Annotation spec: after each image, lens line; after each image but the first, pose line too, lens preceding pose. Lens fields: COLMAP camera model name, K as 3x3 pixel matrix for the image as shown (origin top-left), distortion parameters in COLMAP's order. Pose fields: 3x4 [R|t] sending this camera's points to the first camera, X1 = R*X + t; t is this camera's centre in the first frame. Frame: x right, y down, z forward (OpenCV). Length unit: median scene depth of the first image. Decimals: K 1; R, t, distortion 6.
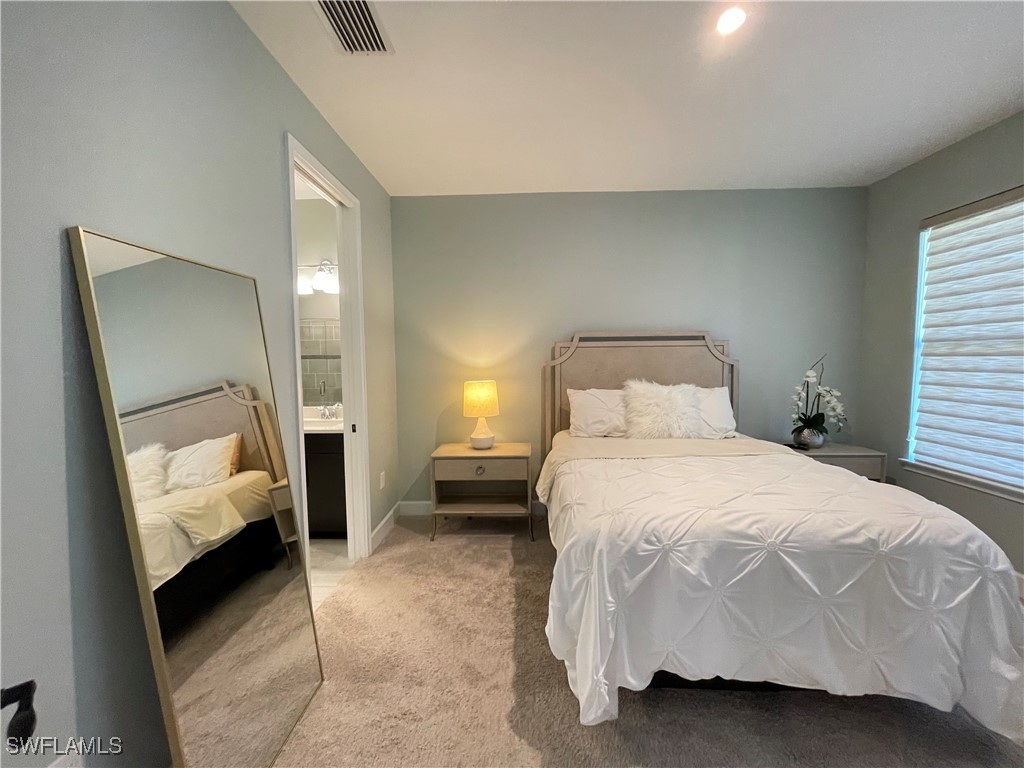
lens RADIAL K [[411.1, 0, 515.0], [0, 411.1, 383.5], [0, 0, 1]] dist [-0.003067, 0.000957]
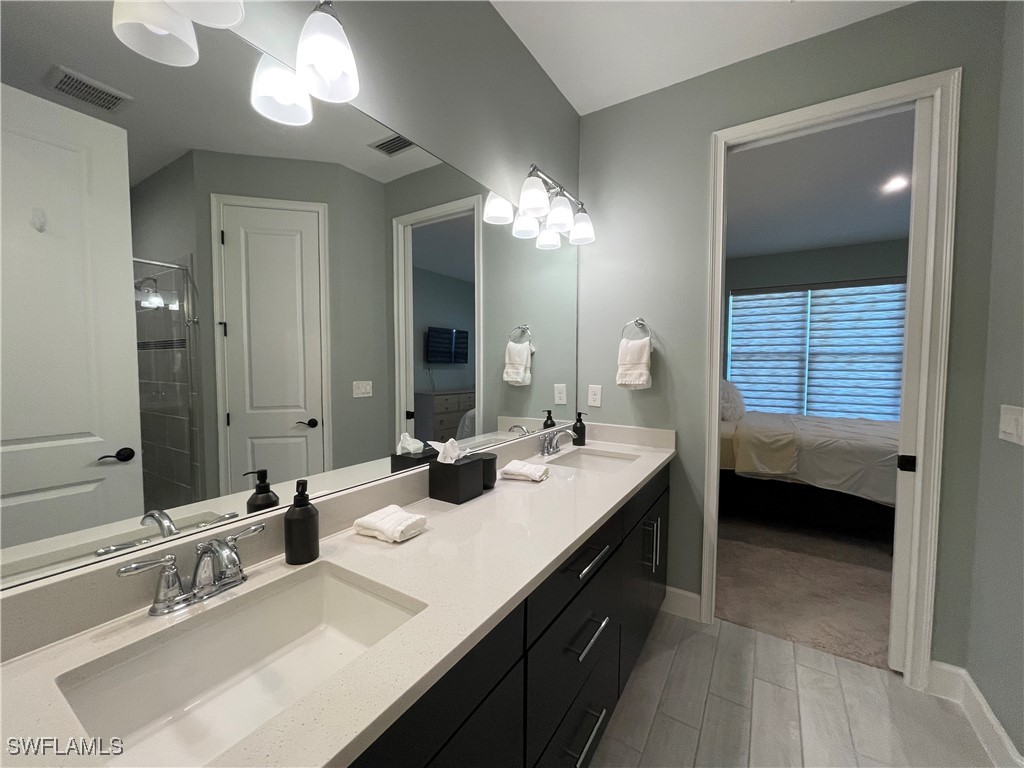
lens RADIAL K [[411.1, 0, 519.5], [0, 411.1, 382.7], [0, 0, 1]] dist [-0.003067, 0.000957]
pose [[0.517722, -0.029332, 0.855046, -1.330059], [0.044534, 0.998981, 0.007305, -0.027523], [-0.854389, 0.034297, 0.518501, 0.971952]]
